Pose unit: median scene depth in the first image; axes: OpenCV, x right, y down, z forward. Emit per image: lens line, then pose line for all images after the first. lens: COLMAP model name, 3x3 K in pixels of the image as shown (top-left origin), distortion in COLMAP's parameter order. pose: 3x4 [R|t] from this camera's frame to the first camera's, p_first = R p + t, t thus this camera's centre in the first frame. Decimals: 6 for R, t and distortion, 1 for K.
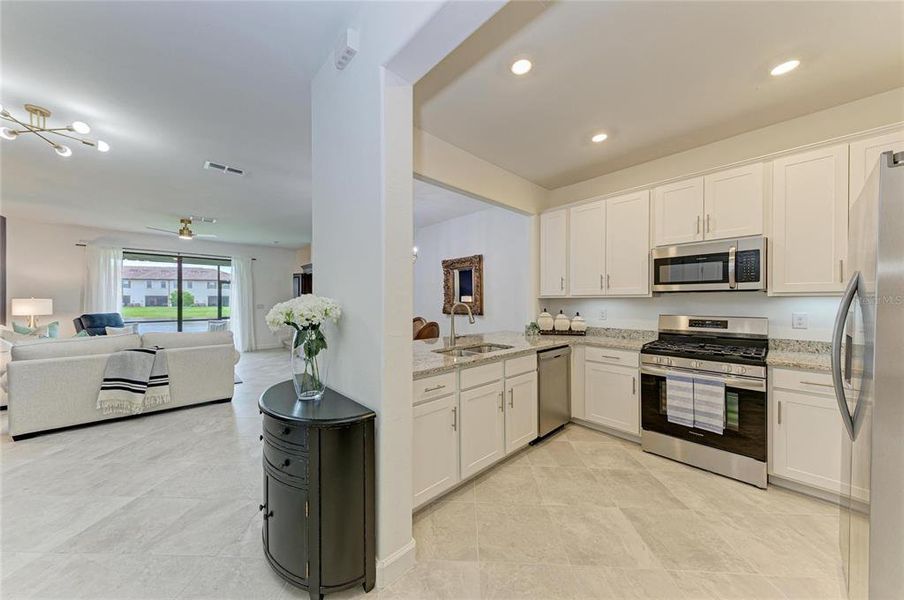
lens RADIAL K [[304.6, 0, 452.9], [0, 304.6, 300.2], [0, 0, 1]] dist [0.020207, -0.003656]
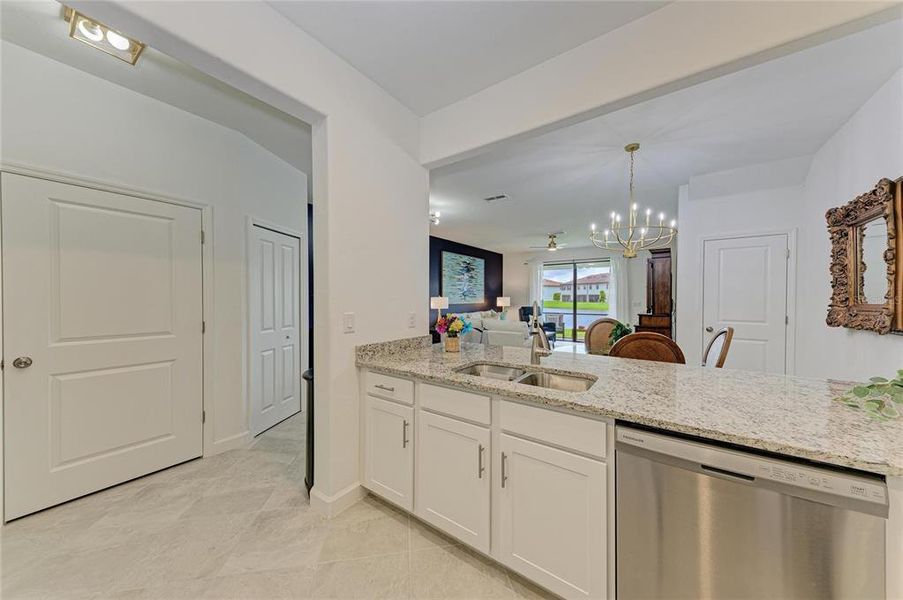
lens RADIAL K [[304.3, 0, 452.5], [0, 304.3, 301.0], [0, 0, 1]] dist [0.020207, -0.003656]
pose [[0.196780, 0.009232, -0.980404, 0.611682], [0.002462, 0.999948, 0.009910, 0.000670], [0.980445, -0.004363, 0.196747, 0.667962]]
